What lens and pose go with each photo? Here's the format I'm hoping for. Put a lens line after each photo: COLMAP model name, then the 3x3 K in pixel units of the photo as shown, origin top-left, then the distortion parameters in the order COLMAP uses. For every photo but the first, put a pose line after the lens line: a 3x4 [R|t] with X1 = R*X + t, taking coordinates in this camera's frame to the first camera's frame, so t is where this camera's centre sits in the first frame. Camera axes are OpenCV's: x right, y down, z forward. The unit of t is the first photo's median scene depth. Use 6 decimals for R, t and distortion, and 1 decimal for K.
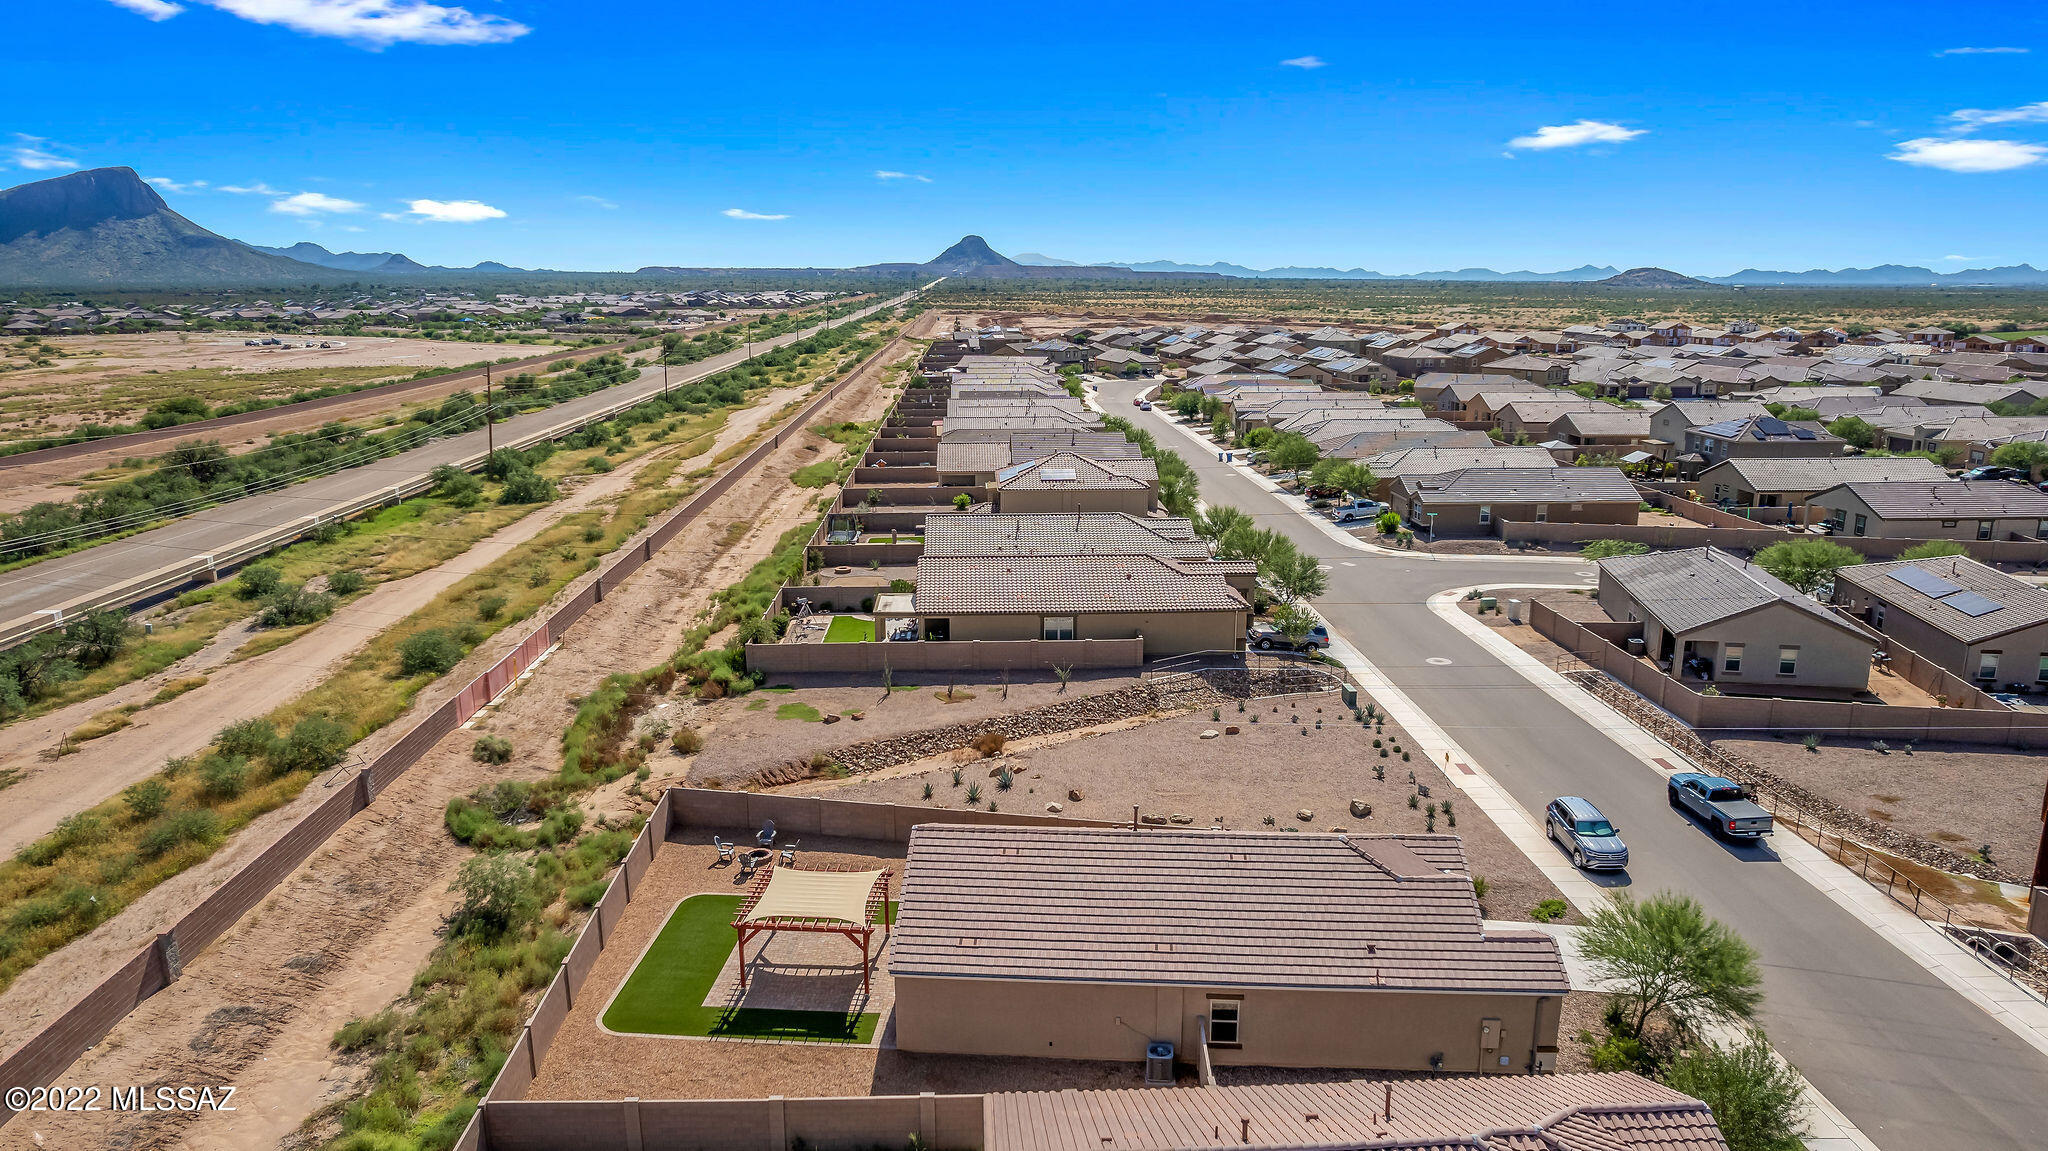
lens RADIAL K [[1291.8, 0, 914.8], [0, 1291.8, 574.5], [0, 0, 1]] dist [-0.001249, -0.000382]
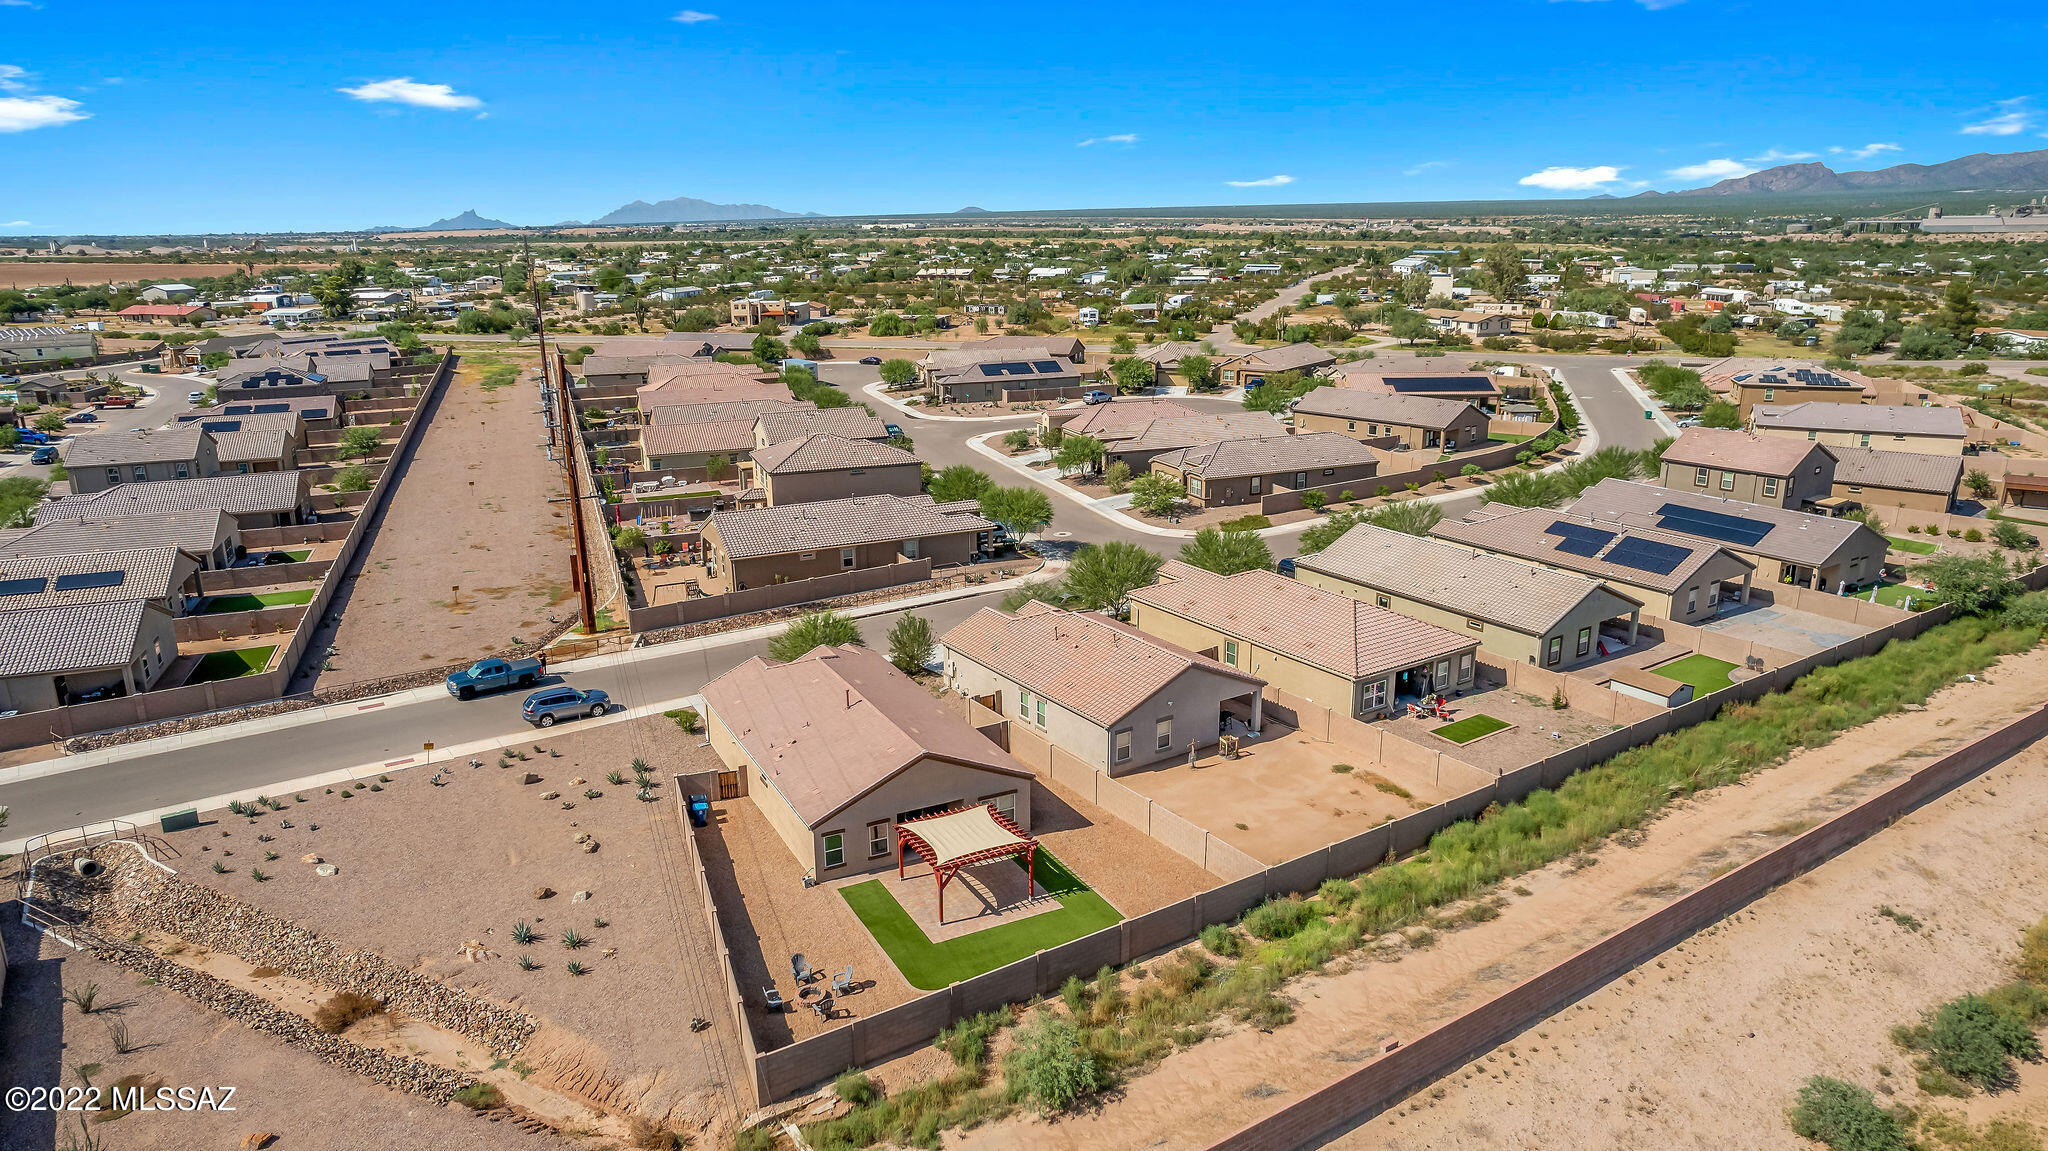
lens RADIAL K [[1388.3, 0, 1022.8], [0, 1388.3, 564.7], [0, 0, 1]] dist [-0.075444, 0.059447]
pose [[-0.577117, -0.185267, 0.795369, -1.144163], [0.206193, 0.909318, 0.361422, -0.465044], [-0.790203, 0.372583, -0.486582, 1.548067]]
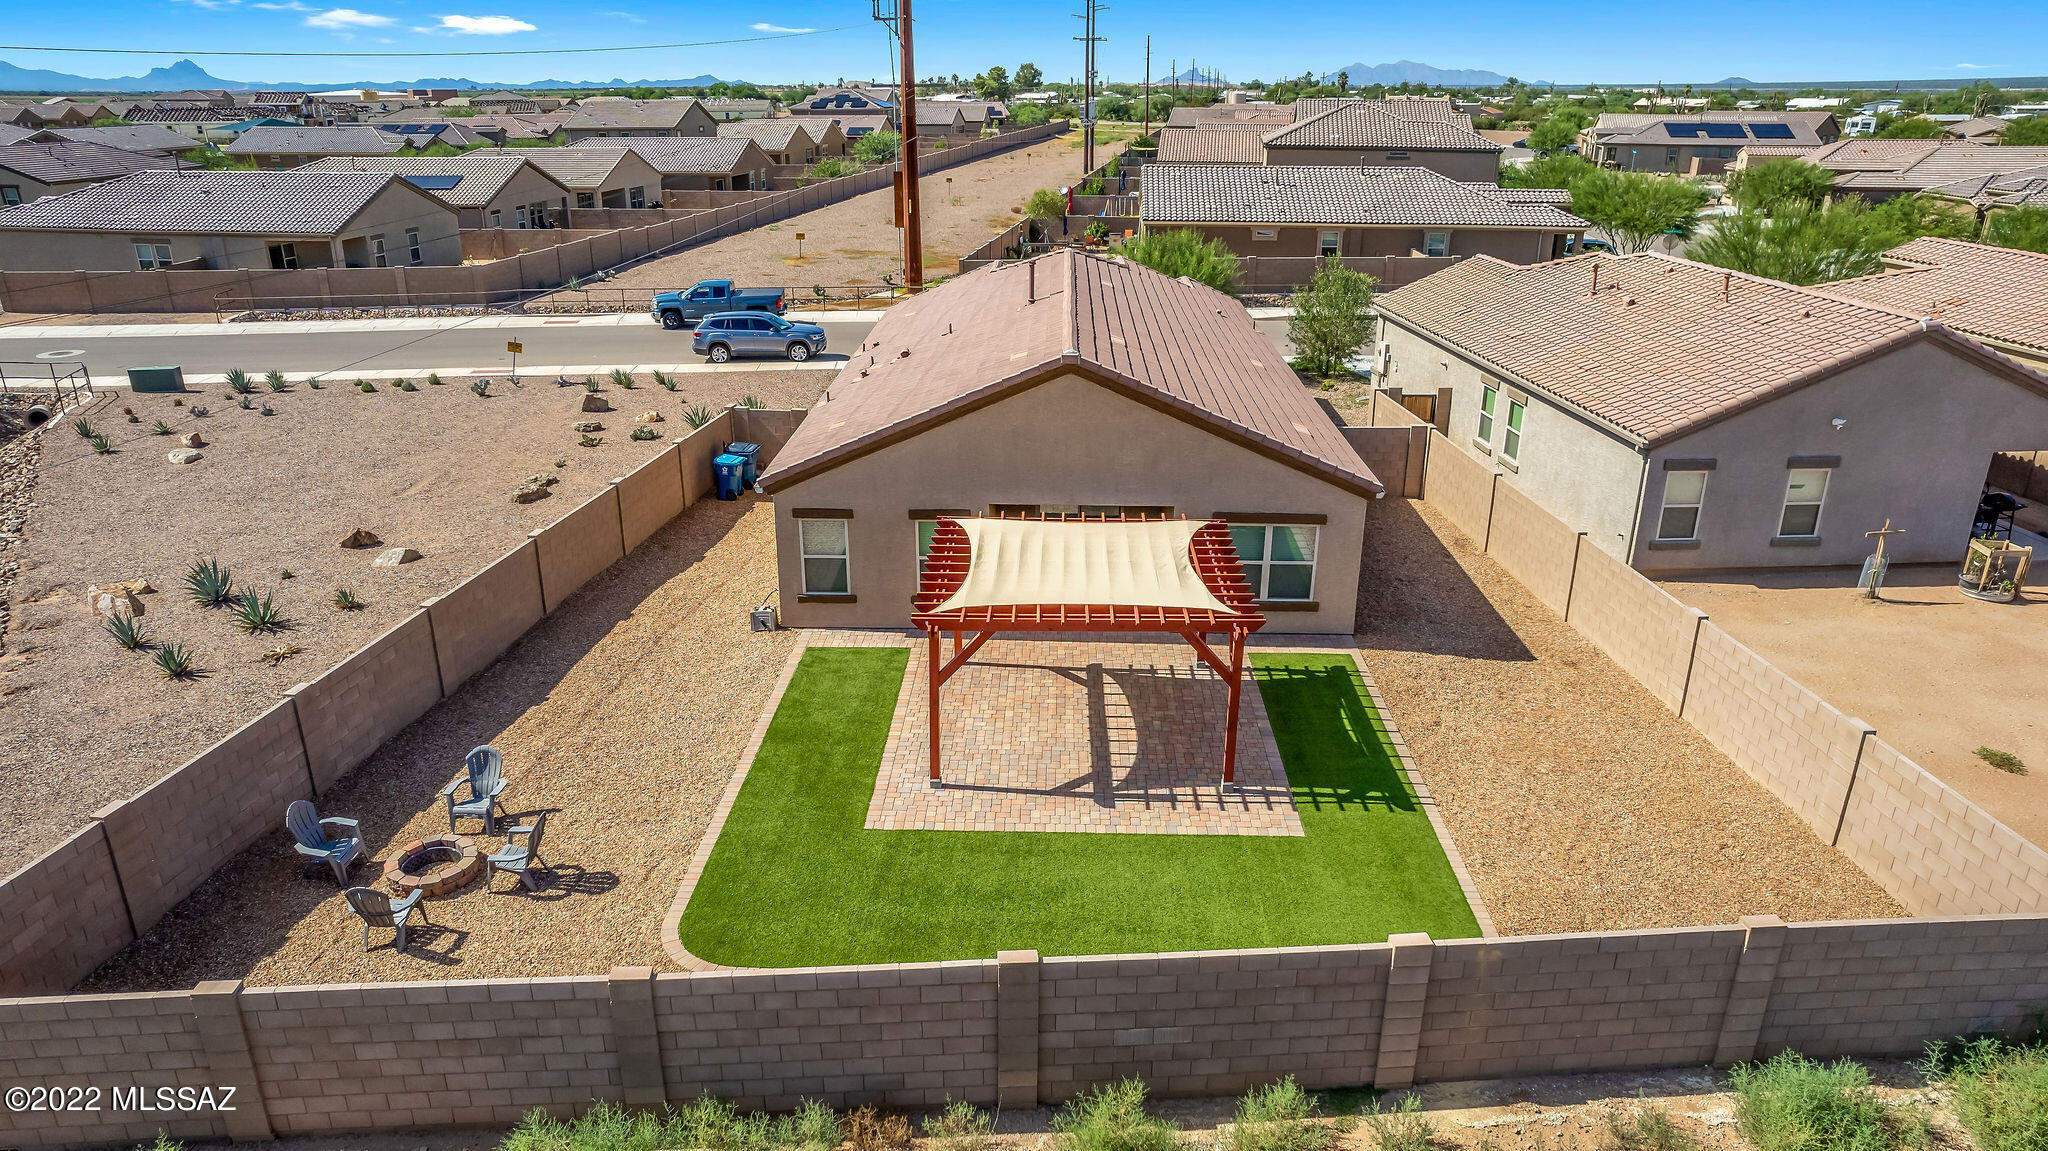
lens RADIAL K [[1355.3, 0, 1004.6], [0, 1355.3, 577.1], [0, 0, 1]] dist [-0.070022, 0.061526]
pose [[-0.097900, -0.324594, 0.940773, -0.522956], [0.217738, 0.915425, 0.338506, 0.092976], [-0.971085, 0.237982, -0.018944, 1.068022]]
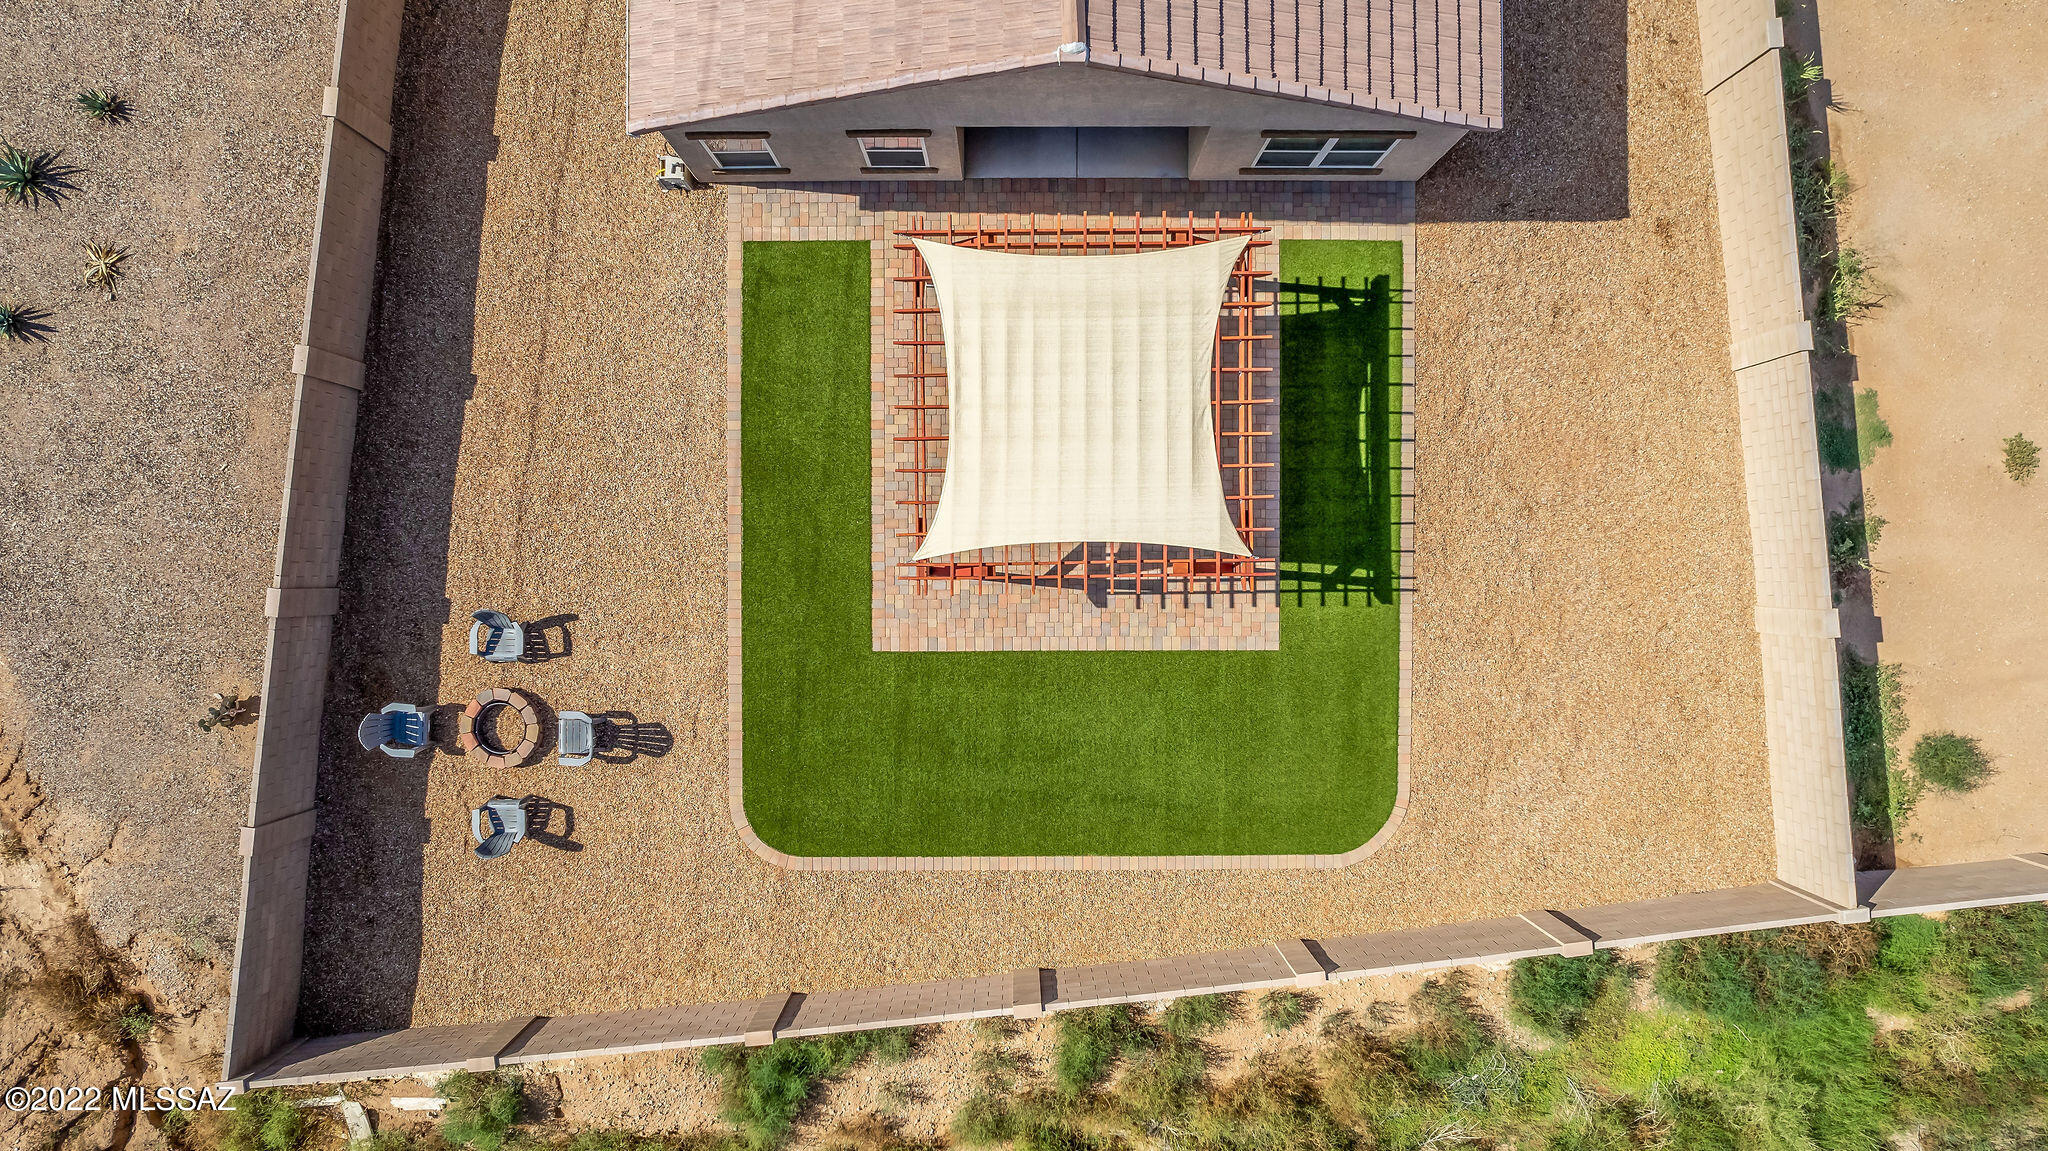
lens RADIAL K [[1388.3, 0, 1022.8], [0, 1388.3, 564.7], [0, 0, 1]] dist [-0.075444, 0.059447]
pose [[-0.141793, -0.989827, -0.011708, -0.115735], [0.218758, -0.042868, 0.974837, -0.146943], [-0.965422, 0.135664, 0.222610, 0.963732]]
